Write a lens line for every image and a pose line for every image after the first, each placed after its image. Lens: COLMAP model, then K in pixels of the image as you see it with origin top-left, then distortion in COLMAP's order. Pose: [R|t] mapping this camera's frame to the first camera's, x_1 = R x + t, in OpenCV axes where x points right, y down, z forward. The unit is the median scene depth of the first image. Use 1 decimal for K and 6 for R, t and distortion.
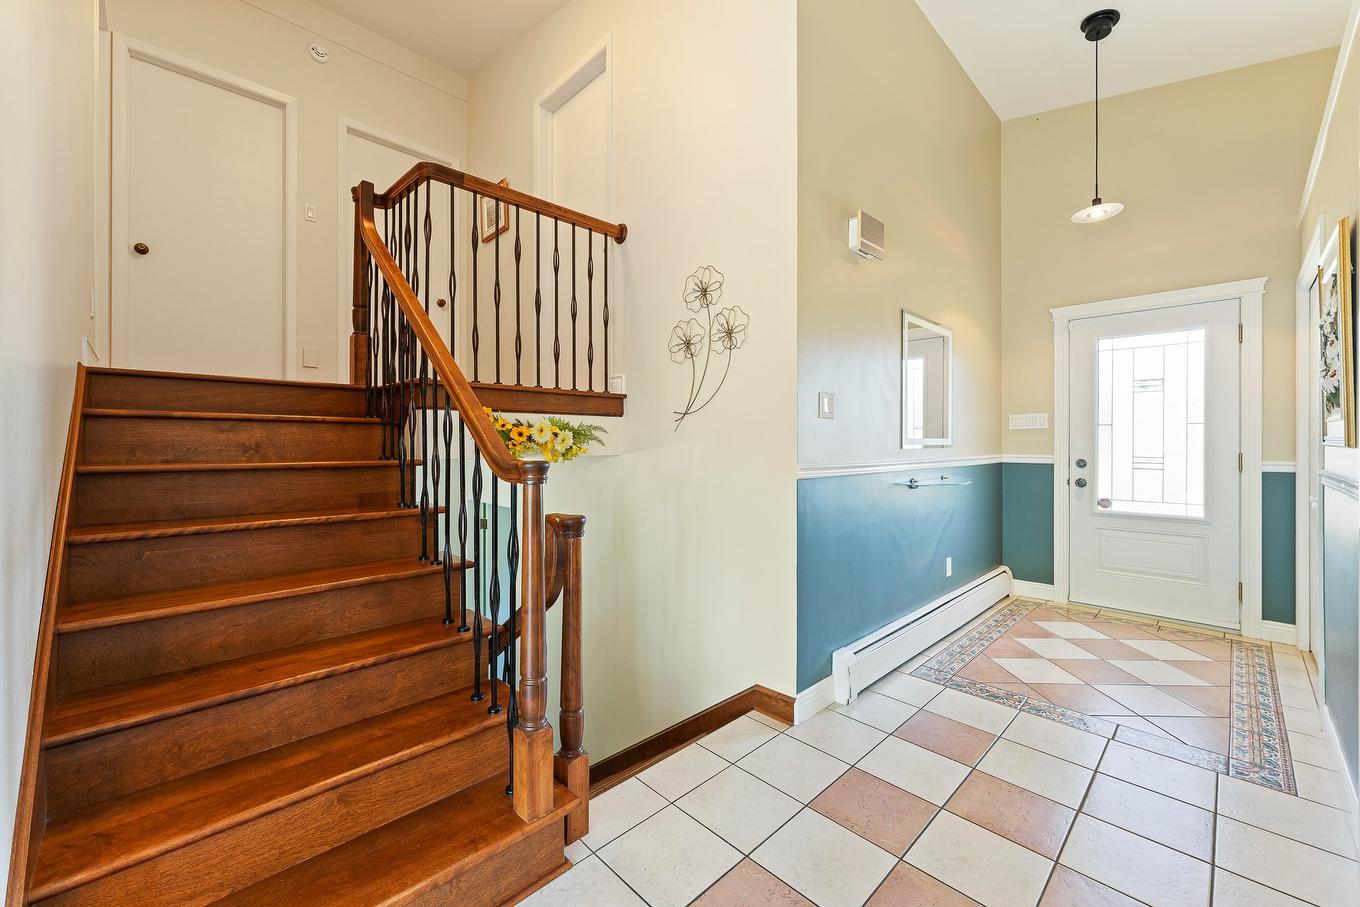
lens RADIAL K [[548.5, 0, 675.2], [0, 548.5, 443.0], [0, 0, 1]] dist [0.000680, -0.000348]
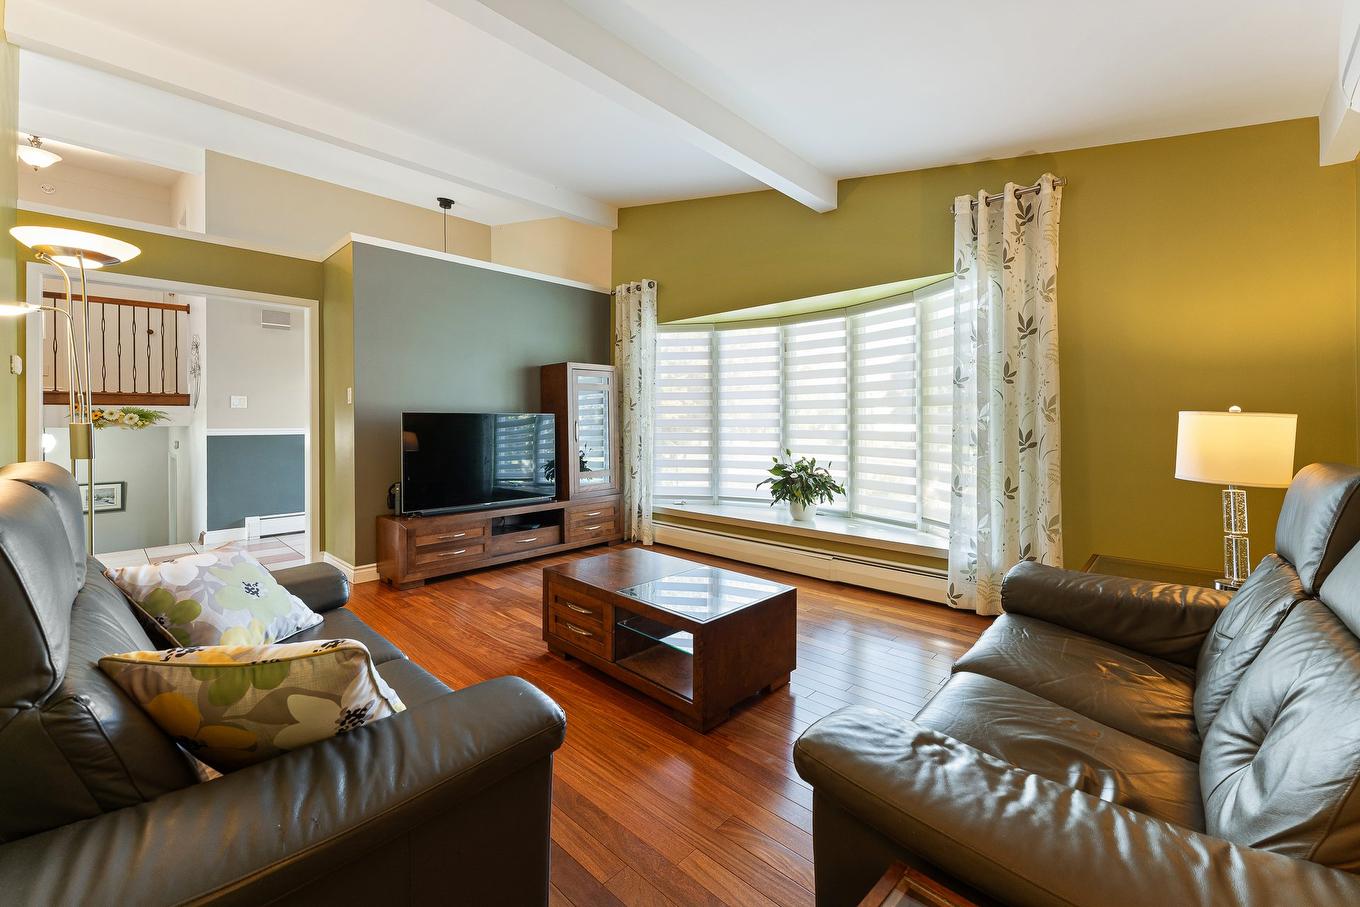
lens RADIAL K [[548.5, 0, 682.9], [0, 548.5, 425.0], [0, 0, 1]] dist [0.000680, -0.000348]
pose [[0.999307, -0.010243, 0.035779, 1.702471], [0.010133, 0.999943, 0.003252, 0.031499], [-0.035810, -0.002888, 0.999354, -1.055948]]
